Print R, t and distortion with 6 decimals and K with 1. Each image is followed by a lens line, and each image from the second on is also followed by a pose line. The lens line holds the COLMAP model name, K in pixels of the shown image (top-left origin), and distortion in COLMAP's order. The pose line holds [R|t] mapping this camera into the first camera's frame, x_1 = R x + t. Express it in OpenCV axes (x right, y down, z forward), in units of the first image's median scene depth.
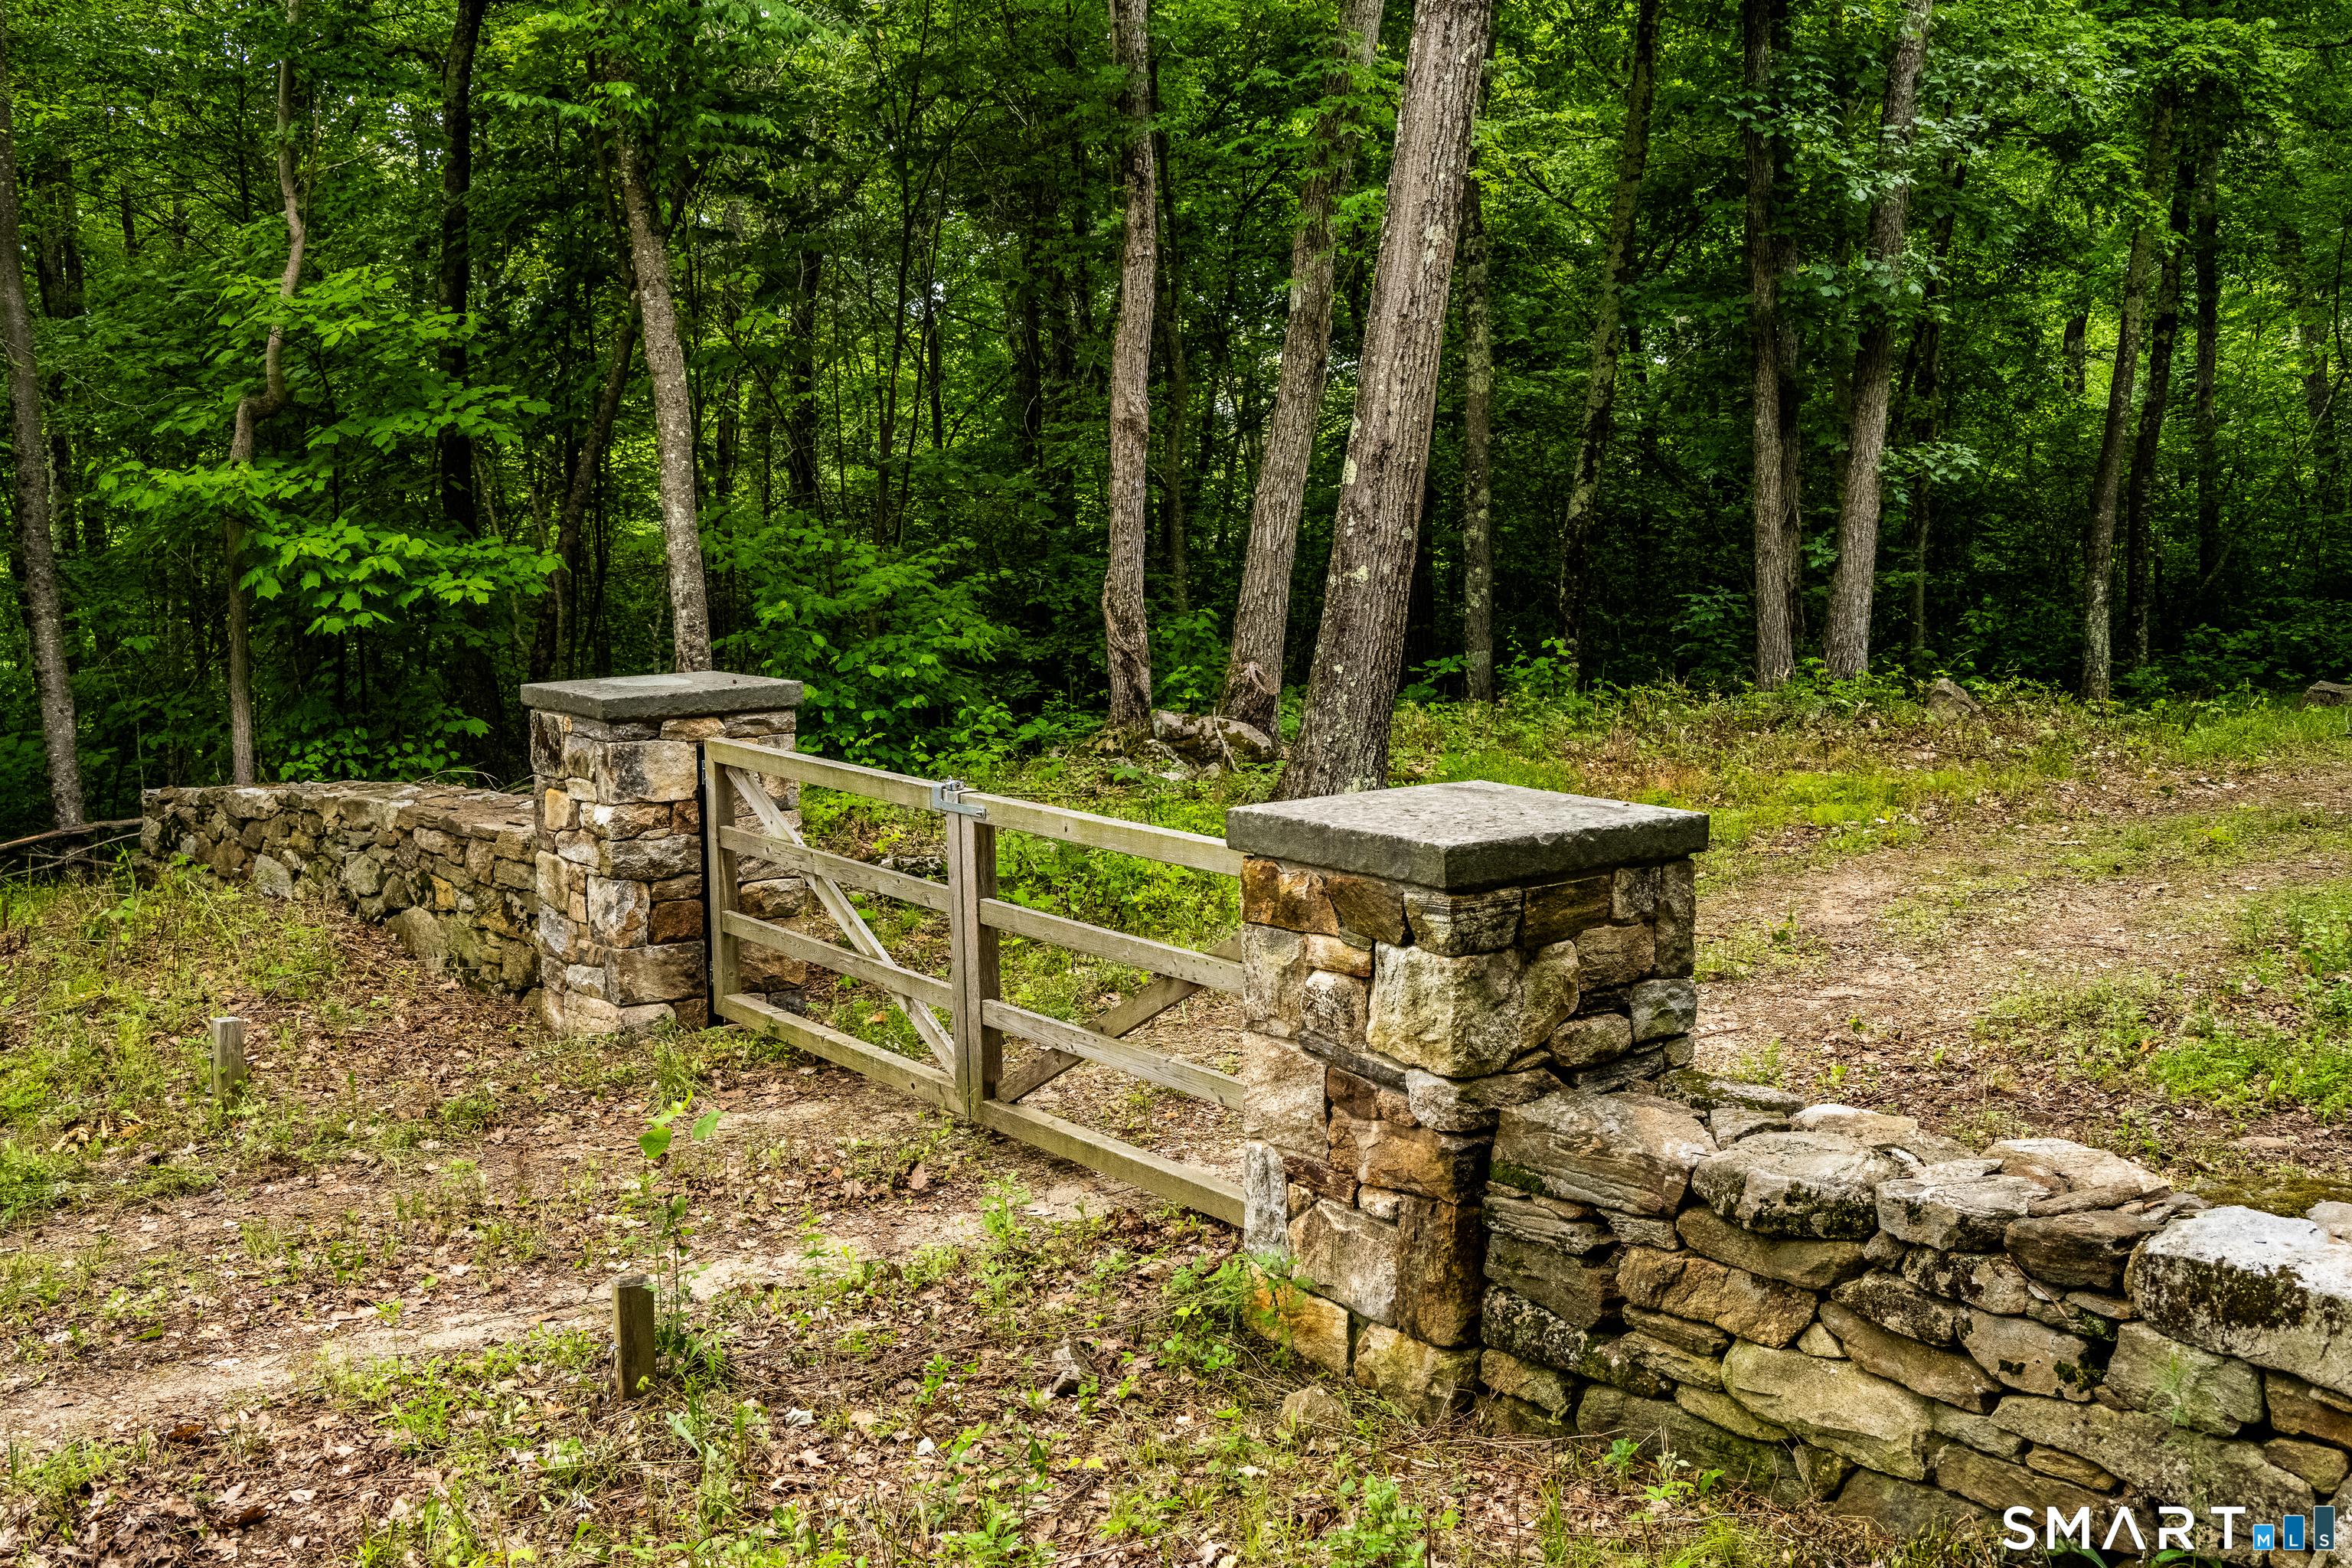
lens RADIAL K [[2552.6, 0, 1176.0], [0, 2552.6, 784.0], [0, 0, 1]] dist [-0.007563, -0.001969]
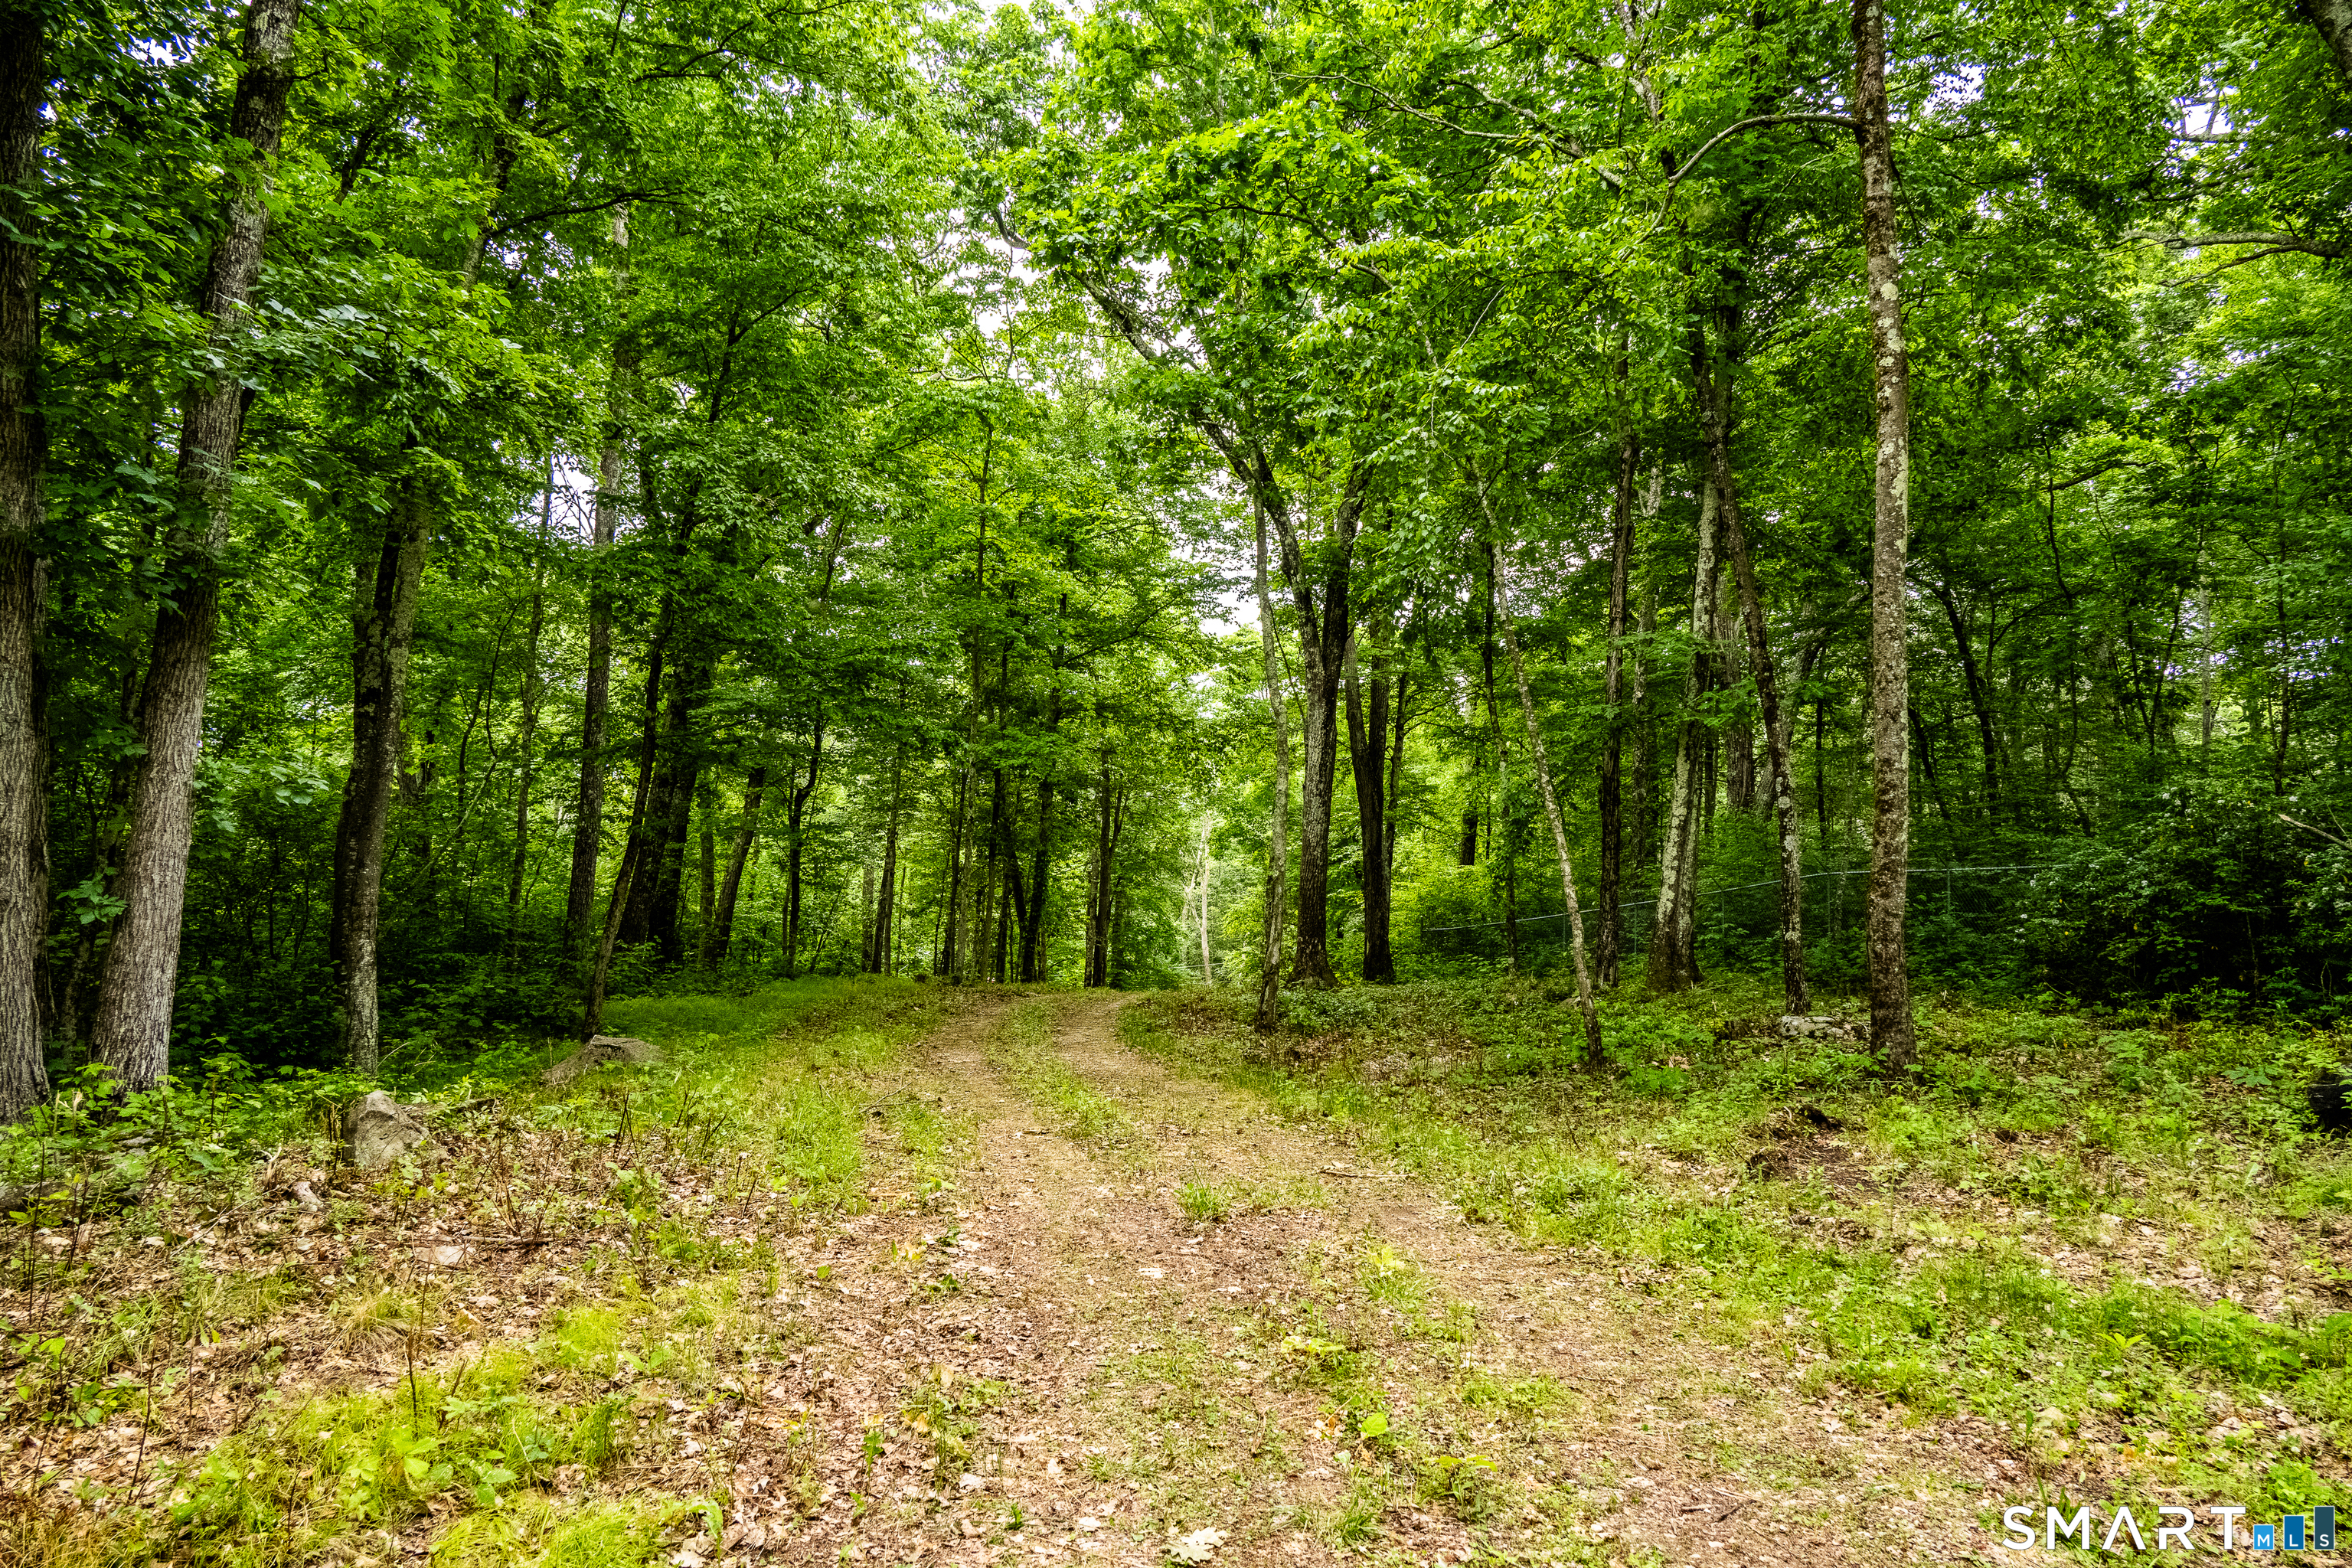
lens RADIAL K [[1597.5, 0, 1176.0], [0, 1597.5, 784.0], [0, 0, 1]] dist [-0.002694, -0.001580]
pose [[0.581957, 0.063346, 0.810749, 0.247499], [0.079537, 0.987748, -0.134267, -0.139093], [-0.809321, 0.142622, 0.569789, 1.723885]]
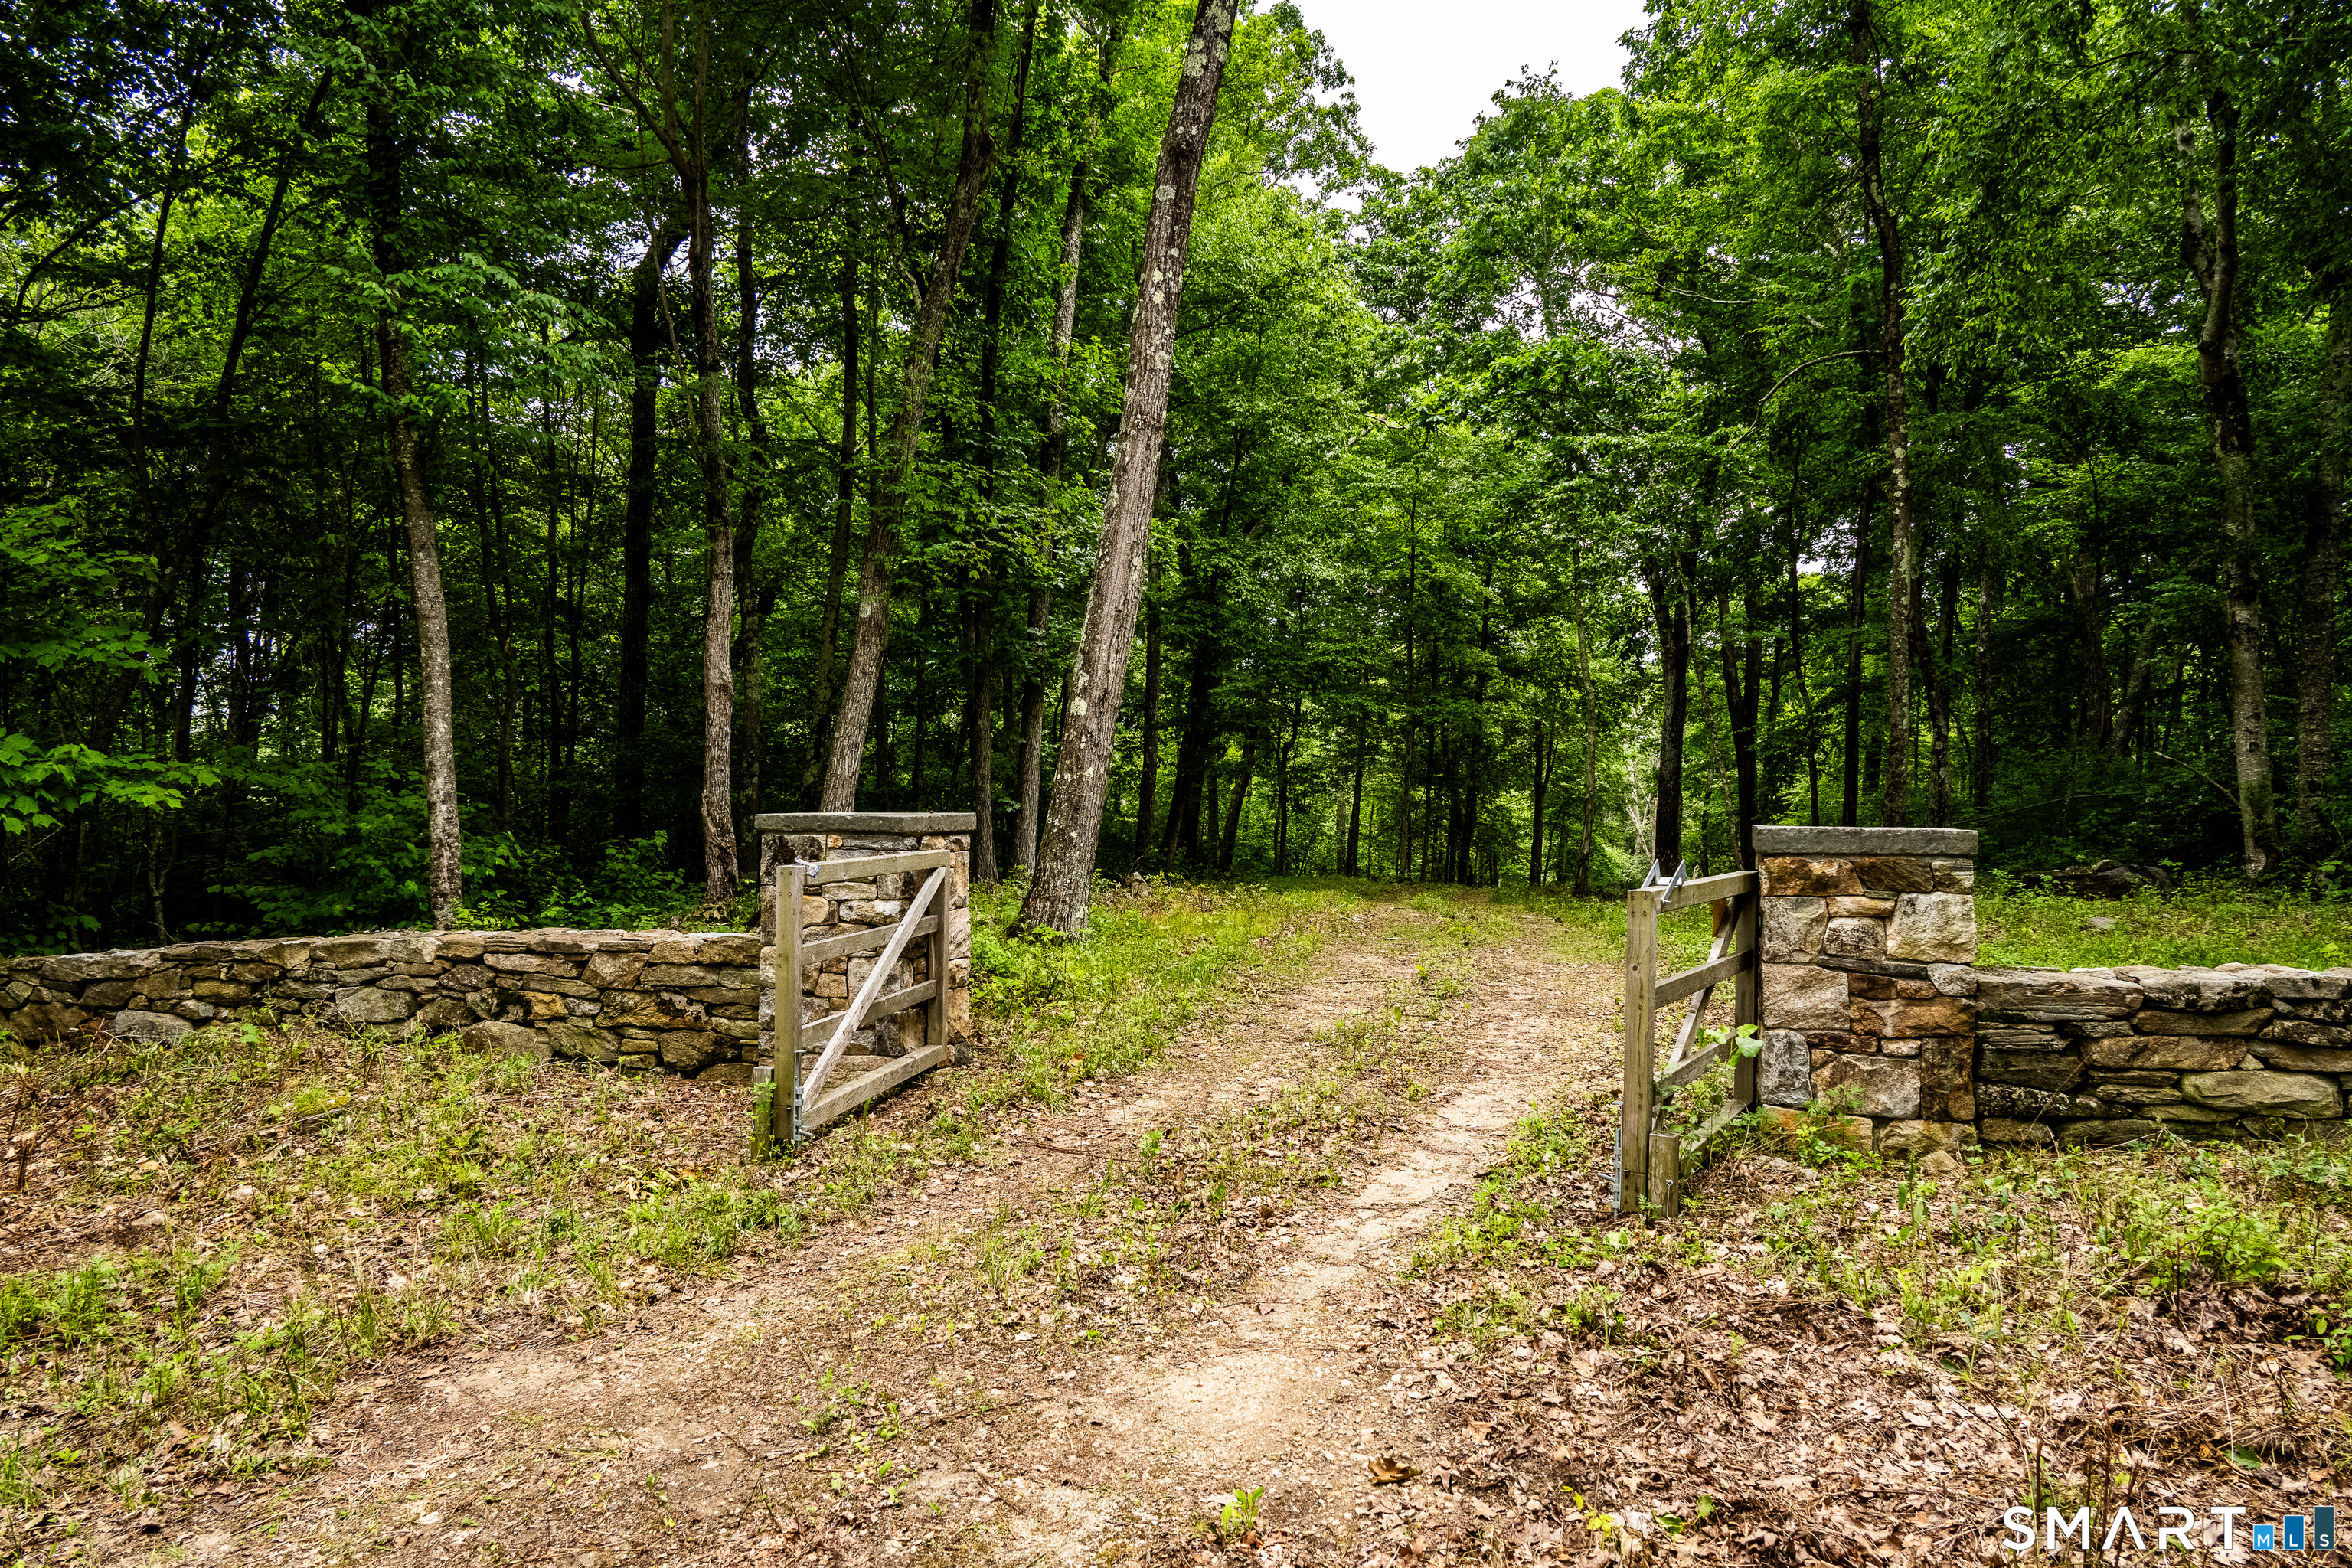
lens RADIAL K [[1597.5, 0, 1176.0], [0, 1597.5, 784.0], [0, 0, 1]] dist [-0.002694, -0.001580]
pose [[0.794146, 0.028045, 0.607080, -0.947029], [0.056350, 0.991233, -0.119506, 0.086487], [-0.605109, 0.129114, 0.785603, 0.413489]]
